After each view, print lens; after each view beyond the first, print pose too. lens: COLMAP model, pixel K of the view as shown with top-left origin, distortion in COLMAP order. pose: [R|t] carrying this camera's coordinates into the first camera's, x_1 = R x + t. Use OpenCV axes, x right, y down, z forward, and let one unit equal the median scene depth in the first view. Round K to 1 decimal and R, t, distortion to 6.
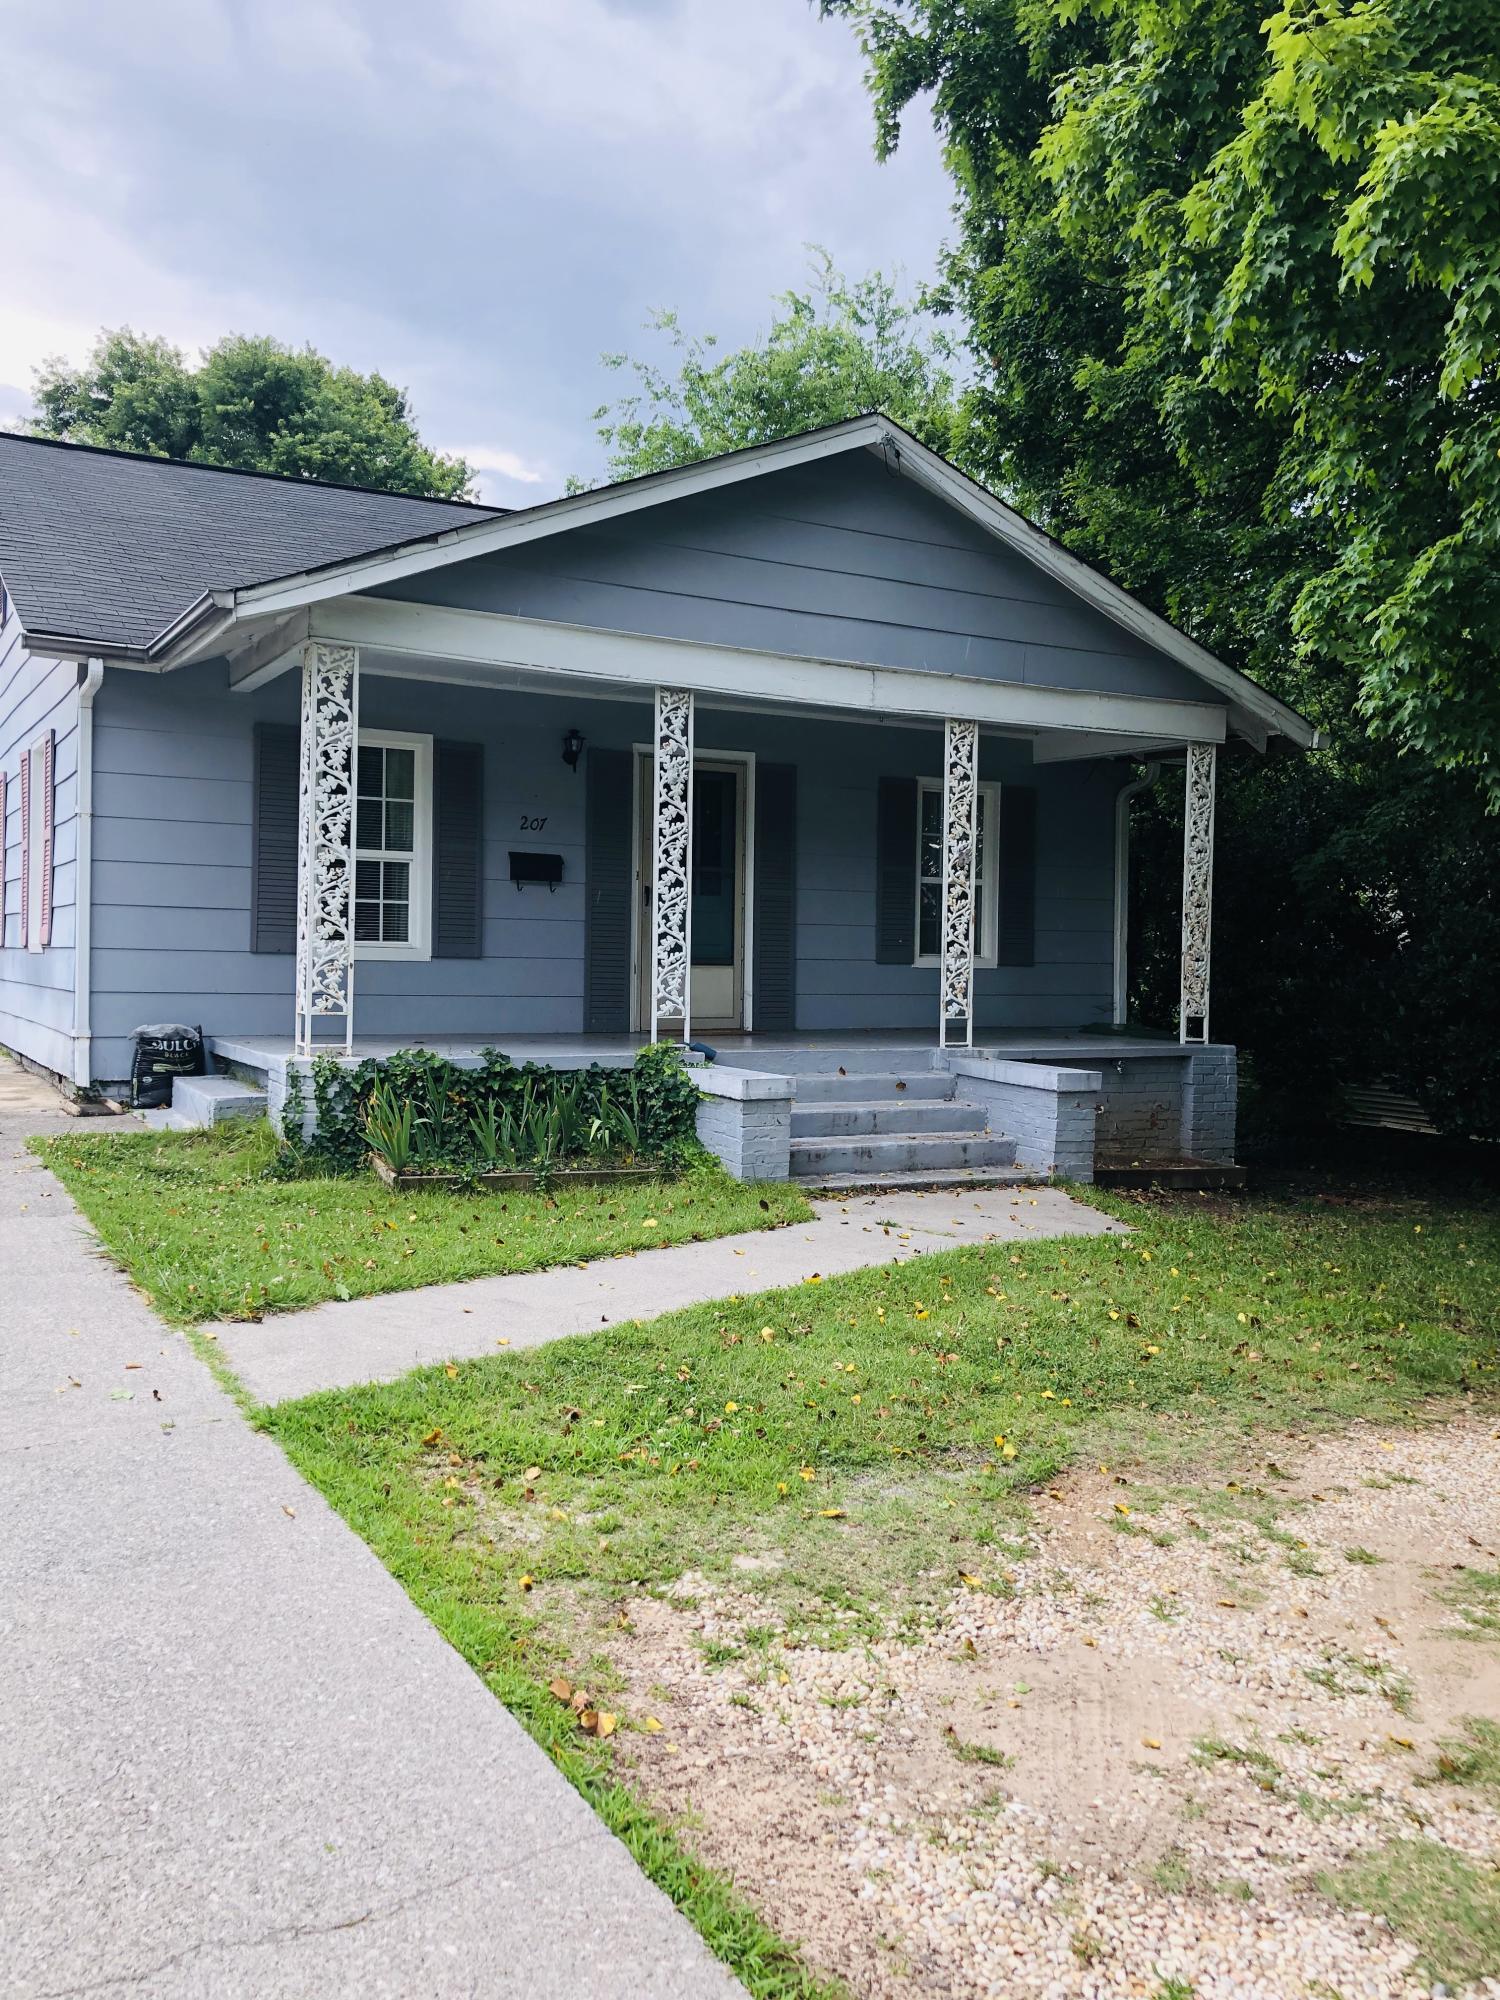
lens RADIAL K [[1654.5, 0, 750.7], [0, 1654.5, 1003.3], [0, 0, 1]] dist [0.012615, 0.010183]
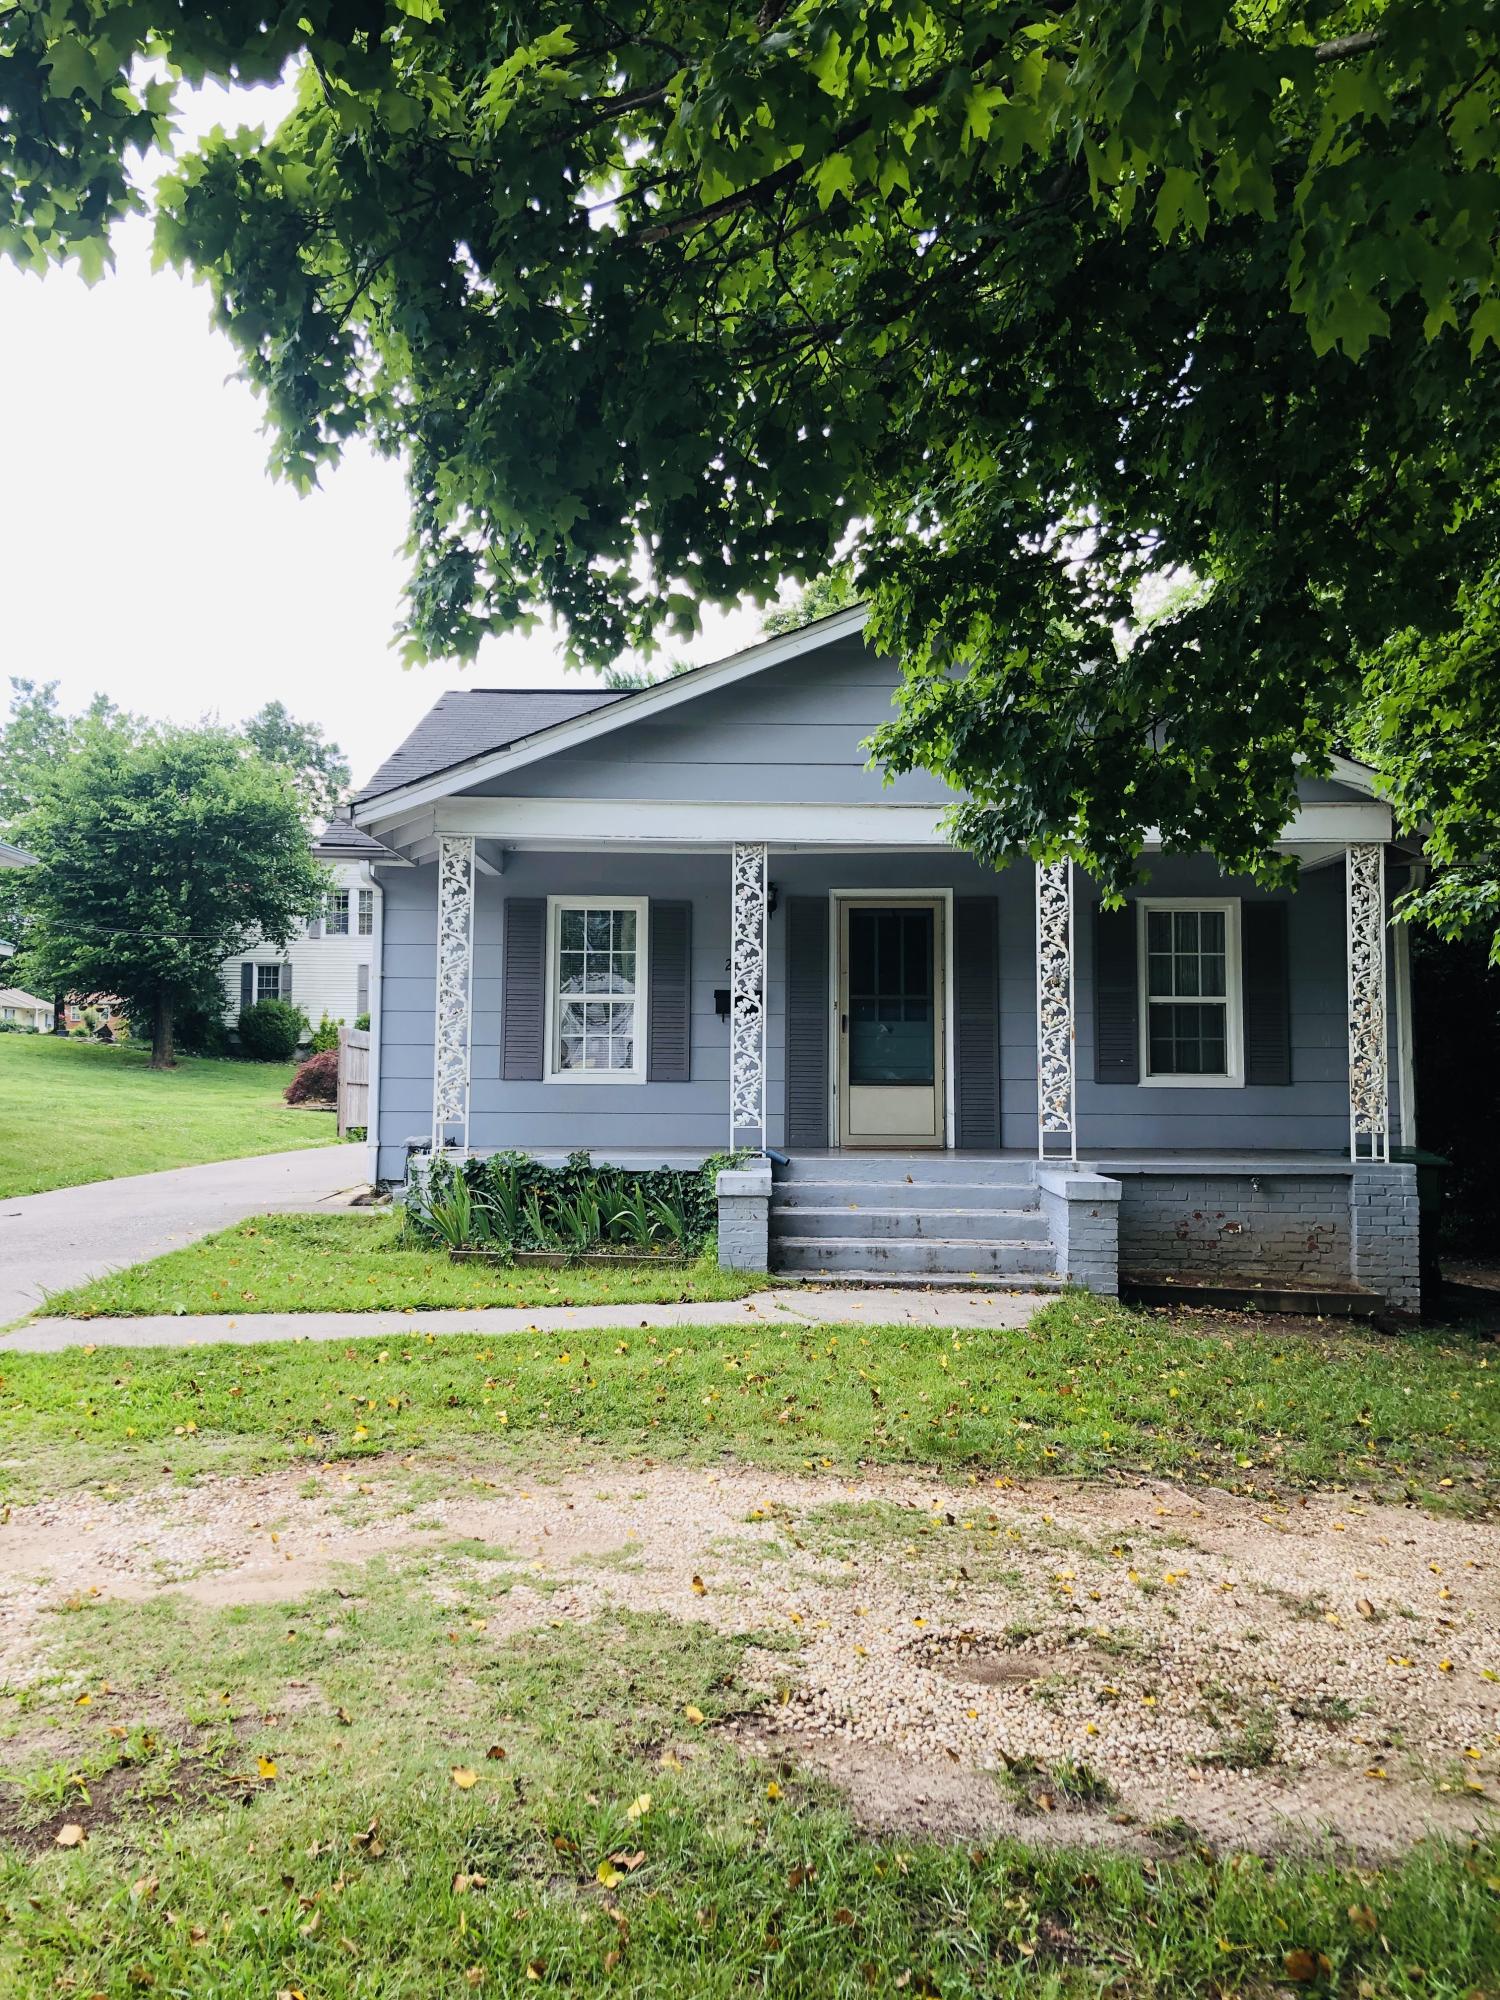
lens RADIAL K [[1654.5, 0, 756.8], [0, 1654.5, 995.9], [0, 0, 1]] dist [0.012615, 0.010183]
pose [[0.856835, -0.043969, -0.513713, 0.541298], [-0.005775, 0.995476, -0.094836, 0.025823], [0.515559, 0.084226, 0.852704, 0.026023]]
